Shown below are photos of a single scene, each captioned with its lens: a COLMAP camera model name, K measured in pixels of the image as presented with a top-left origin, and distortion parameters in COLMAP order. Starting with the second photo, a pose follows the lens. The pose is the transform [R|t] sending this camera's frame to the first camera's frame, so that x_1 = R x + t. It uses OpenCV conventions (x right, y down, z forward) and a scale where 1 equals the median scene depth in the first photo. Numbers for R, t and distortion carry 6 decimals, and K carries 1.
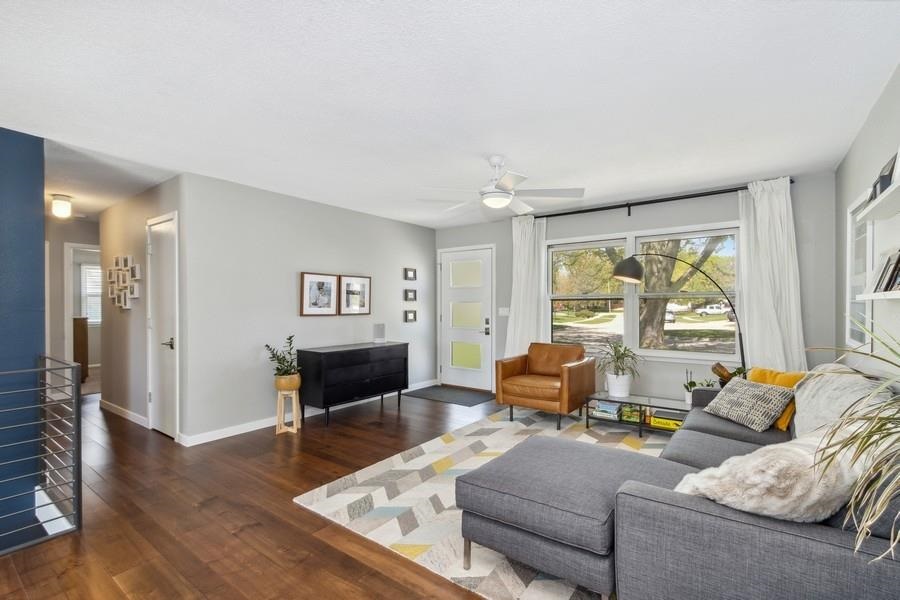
lens RADIAL K [[415.4, 0, 447.6], [0, 415.4, 302.8], [0, 0, 1]] dist [-0.002964, -0.000168]
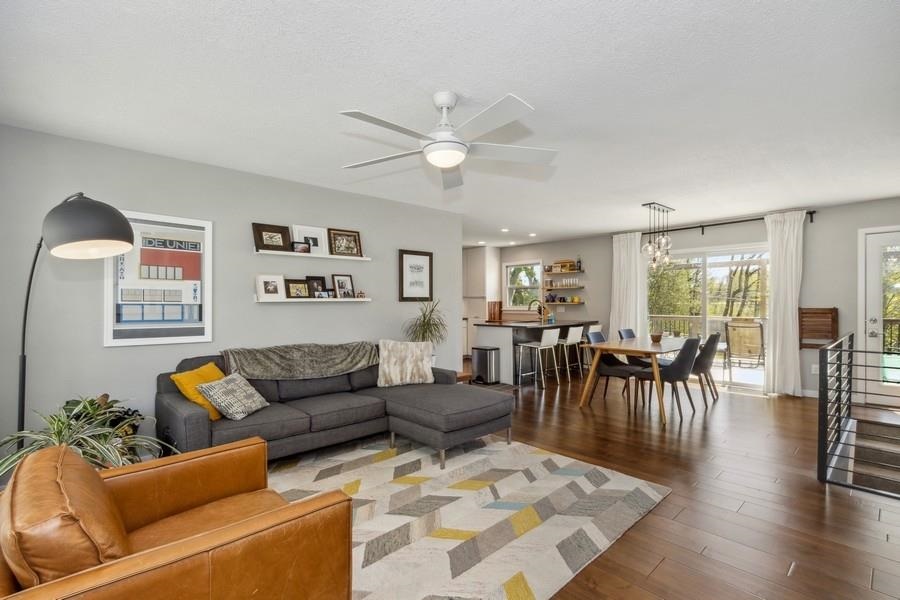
lens RADIAL K [[415.4, 0, 447.6], [0, 415.4, 302.8], [0, 0, 1]] dist [-0.002964, -0.000168]
pose [[-0.984844, 0.007493, 0.173279, -0.003678], [0.008207, 0.999961, 0.003402, -0.000677], [-0.173247, 0.004773, -0.984867, 1.365139]]
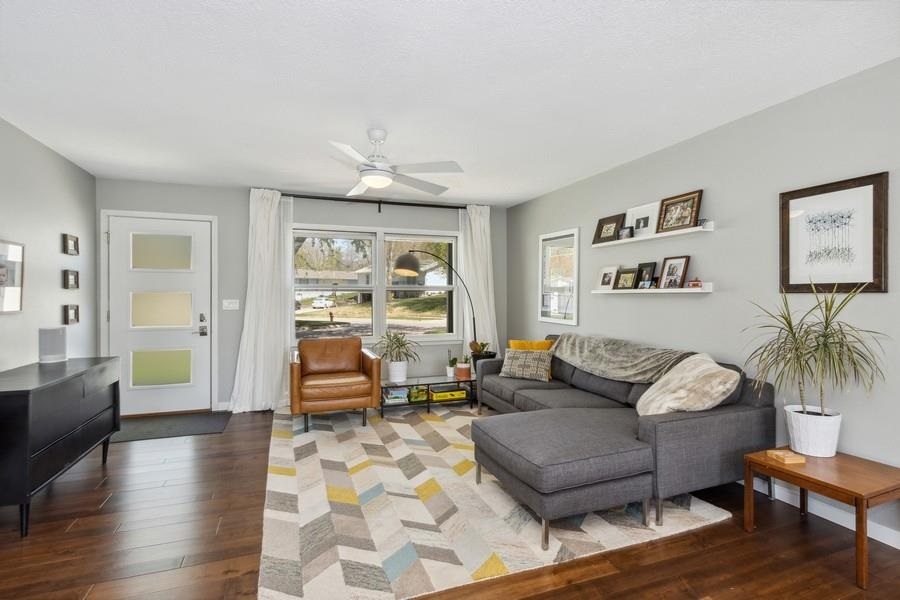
lens RADIAL K [[435.8, 0, 444.5], [0, 435.8, 296.1], [0, 0, 1]] dist [0.000746, 0.000513]
pose [[0.542355, 0.003195, 0.840143, -0.475648], [-0.004371, 0.999990, -0.000981, 0.005514], [-0.840138, -0.003140, 0.542363, 0.295512]]
